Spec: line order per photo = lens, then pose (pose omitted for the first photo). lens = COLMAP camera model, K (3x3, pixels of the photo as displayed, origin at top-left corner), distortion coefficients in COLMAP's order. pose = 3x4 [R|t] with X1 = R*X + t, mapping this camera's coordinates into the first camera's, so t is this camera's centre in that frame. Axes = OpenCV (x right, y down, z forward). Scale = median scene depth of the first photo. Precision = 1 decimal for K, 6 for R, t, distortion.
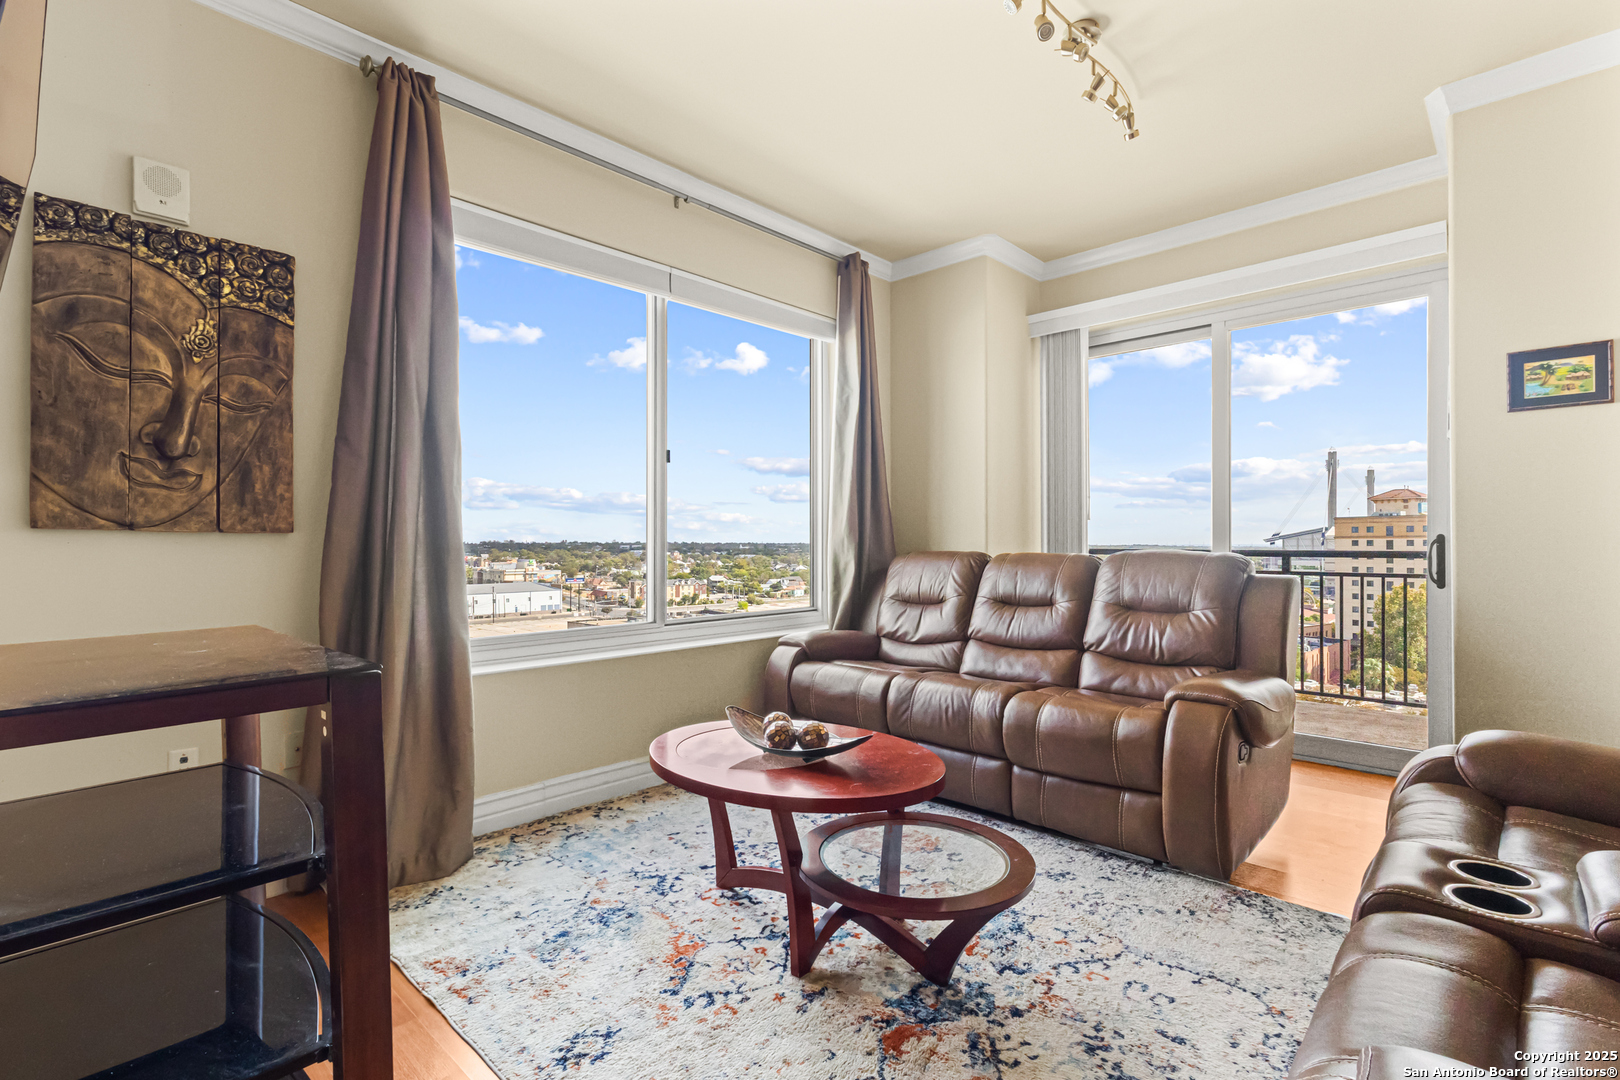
lens RADIAL K [[758.7, 0, 801.1], [0, 758.7, 543.9], [0, 0, 1]] dist [0.000859, -0.000444]
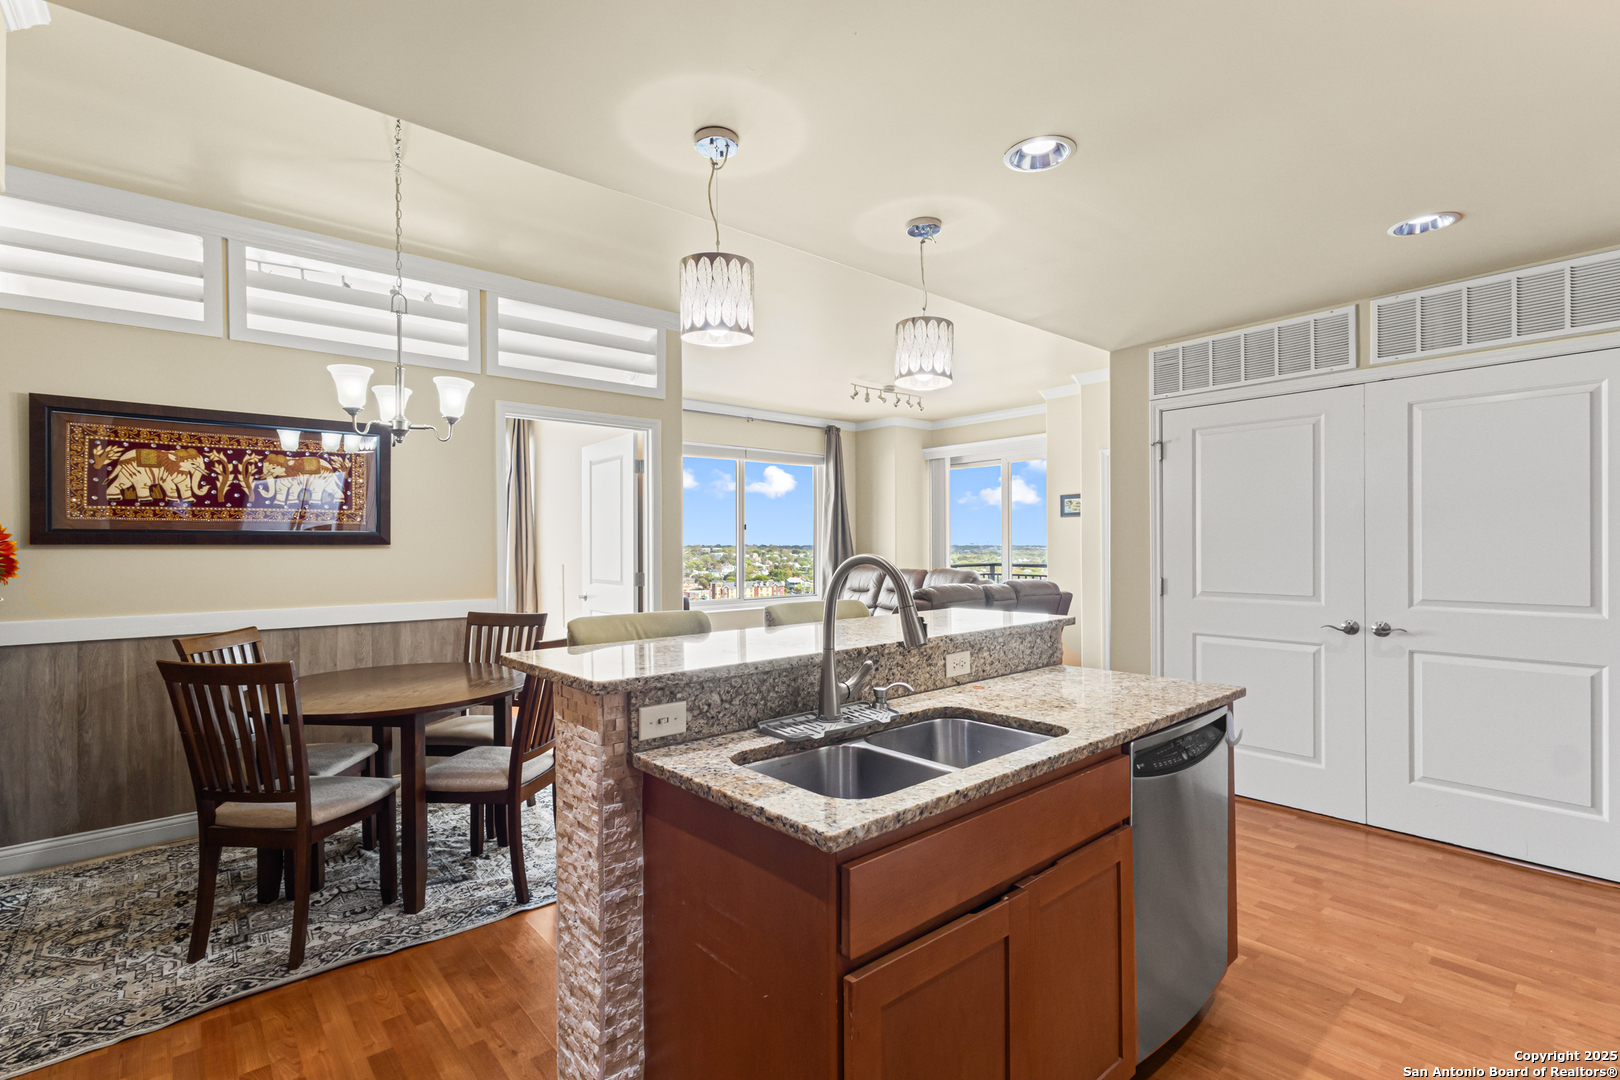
lens RADIAL K [[758.7, 0, 801.1], [0, 758.7, 543.9], [0, 0, 1]] dist [0.000859, -0.000444]
pose [[0.994774, -0.001174, -0.102093, 0.225257], [0.000887, 0.999996, -0.002850, -0.054576], [0.102096, 0.002744, 0.994771, -1.253954]]
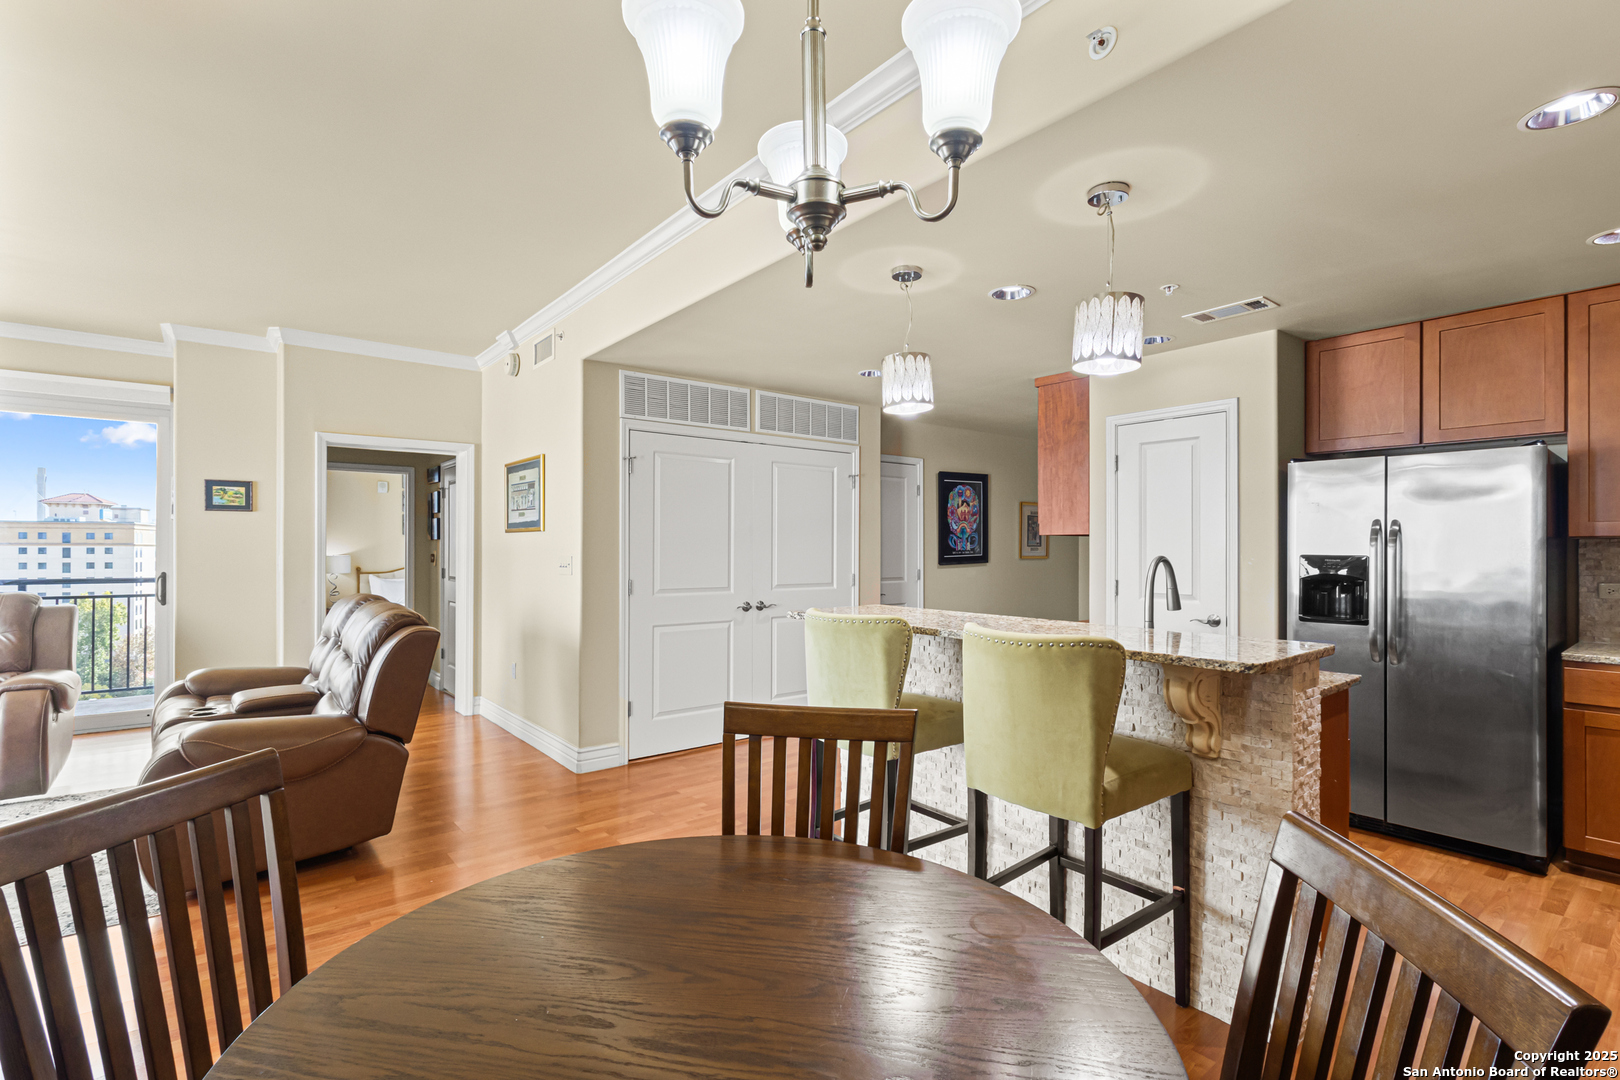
lens RADIAL K [[743.3, 0, 814.3], [0, 743.3, 548.8], [0, 0, 1]] dist [-0.001801, -0.000714]
pose [[0.120353, 0.004740, 0.992720, -0.529152], [-0.000997, 0.999989, -0.004654, -0.052321], [-0.992731, -0.000429, 0.120356, -0.535795]]
